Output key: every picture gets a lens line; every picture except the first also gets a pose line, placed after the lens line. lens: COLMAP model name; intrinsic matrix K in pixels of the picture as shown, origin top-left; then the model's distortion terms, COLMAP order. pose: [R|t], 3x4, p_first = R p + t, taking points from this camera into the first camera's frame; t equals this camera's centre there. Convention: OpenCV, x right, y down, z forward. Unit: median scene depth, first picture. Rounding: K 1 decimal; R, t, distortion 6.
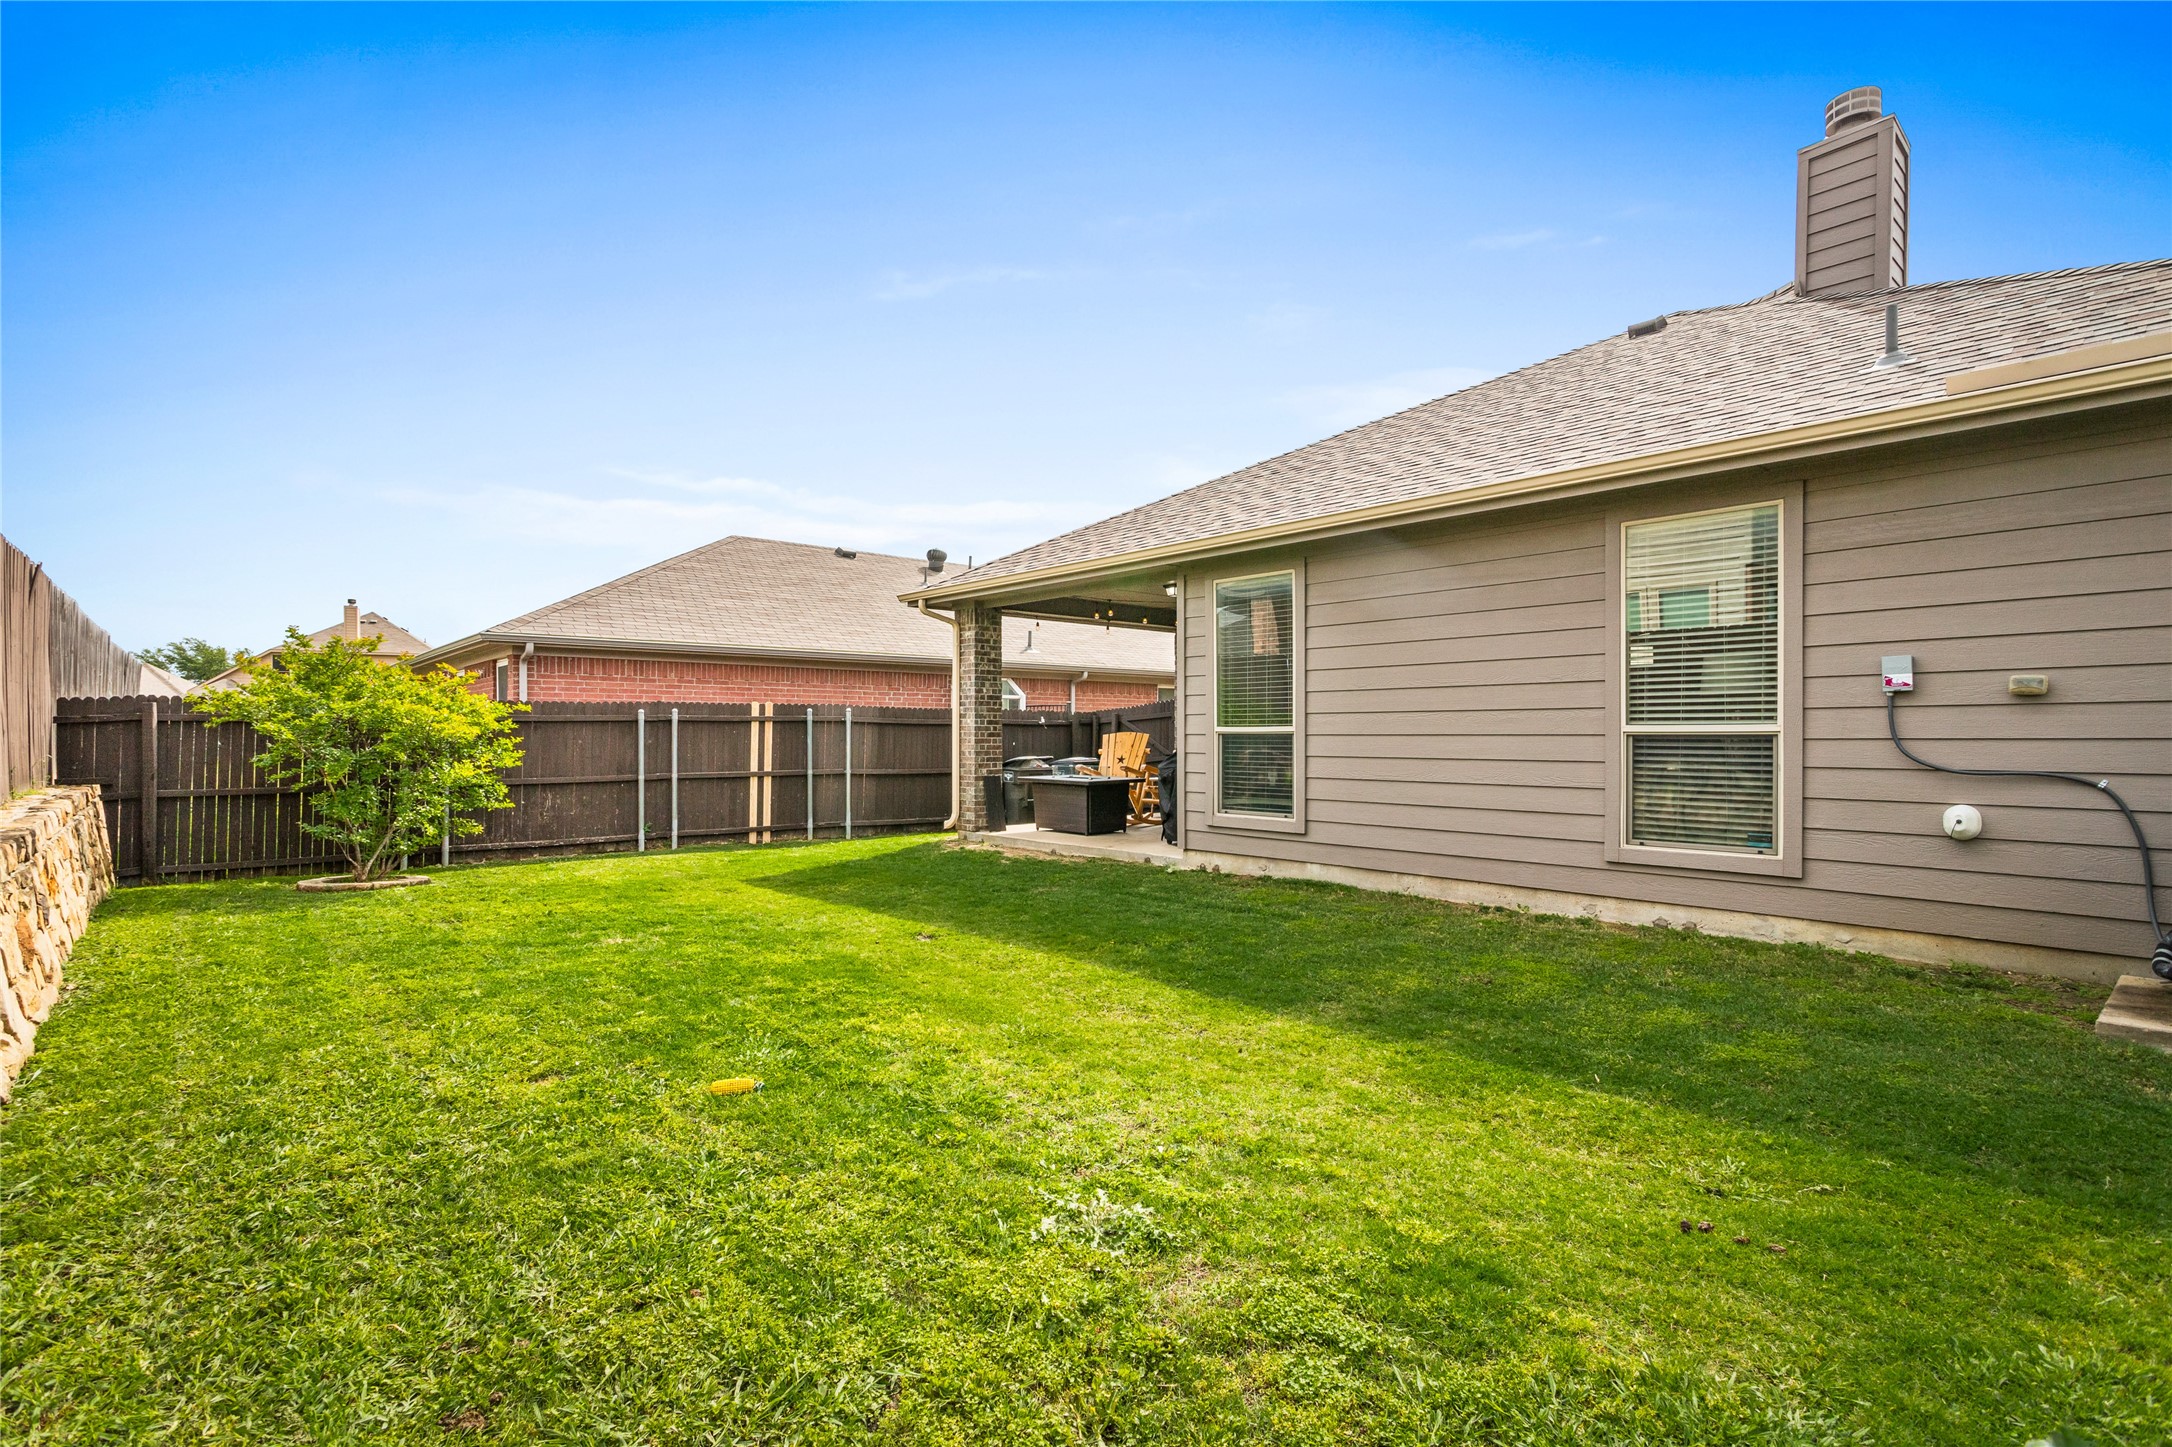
lens RADIAL K [[1064.5, 0, 1068.3], [0, 1064.5, 728.3], [0, 0, 1]] dist [-0.070898, 0.029622]
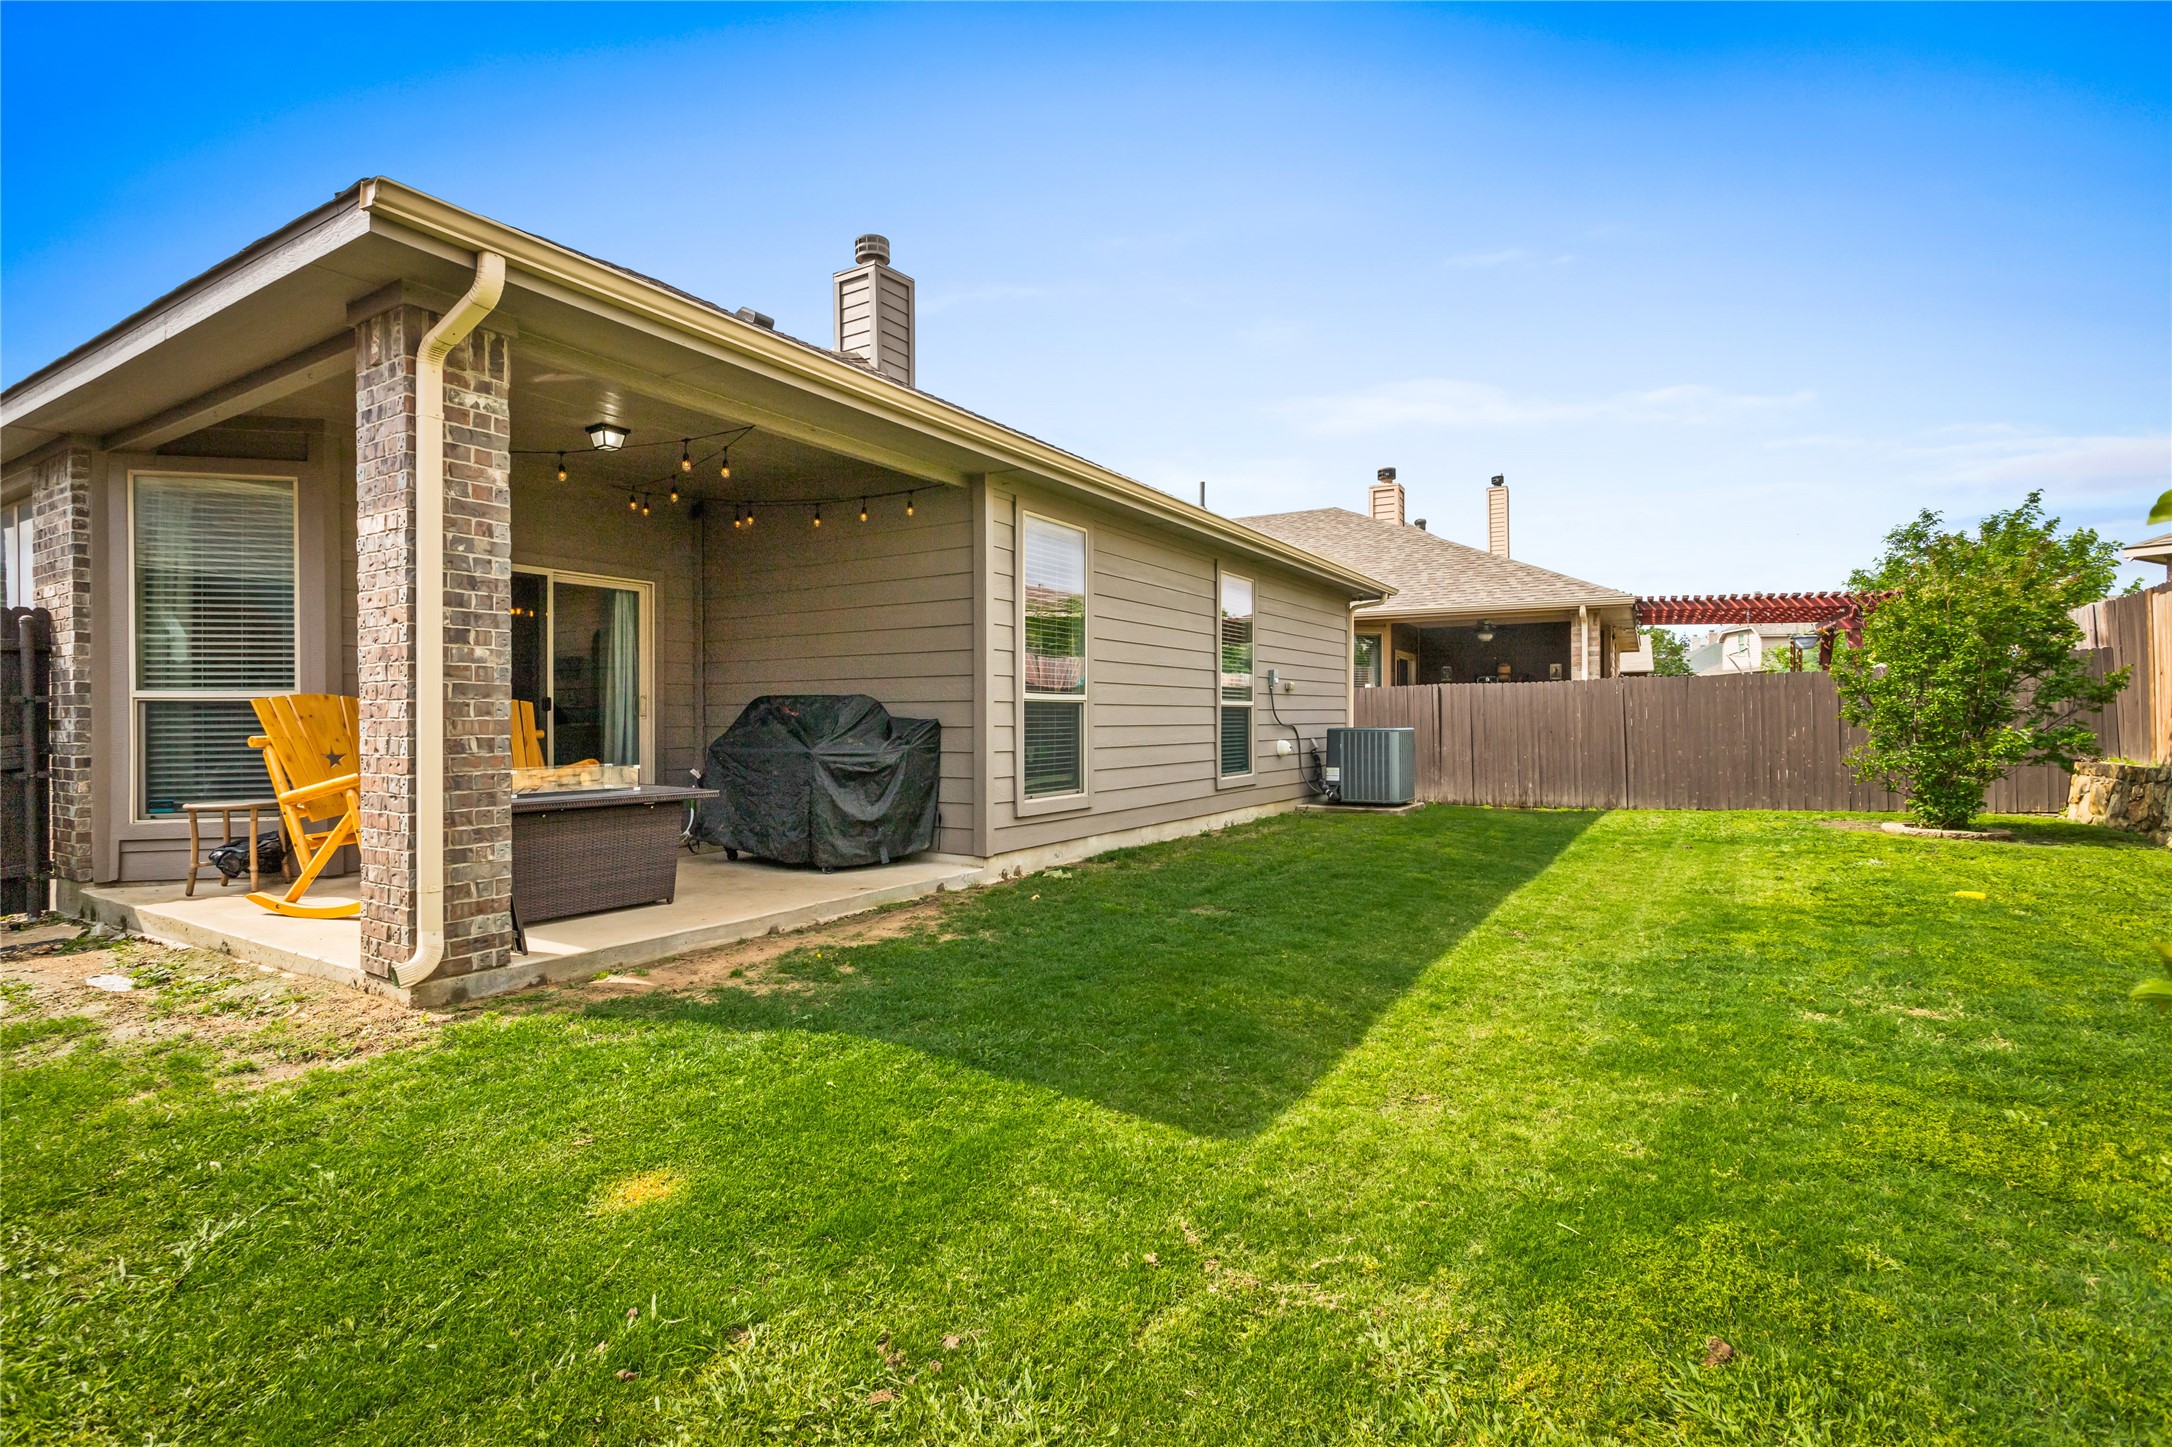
lens RADIAL K [[1064.5, 0, 1068.3], [0, 1064.5, 728.3], [0, 0, 1]] dist [-0.070898, 0.029622]
pose [[-0.312979, -0.013494, 0.949664, -0.628210], [-0.006200, 0.999907, 0.012165, 0.016173], [-0.949740, -0.002081, -0.313034, 1.224871]]
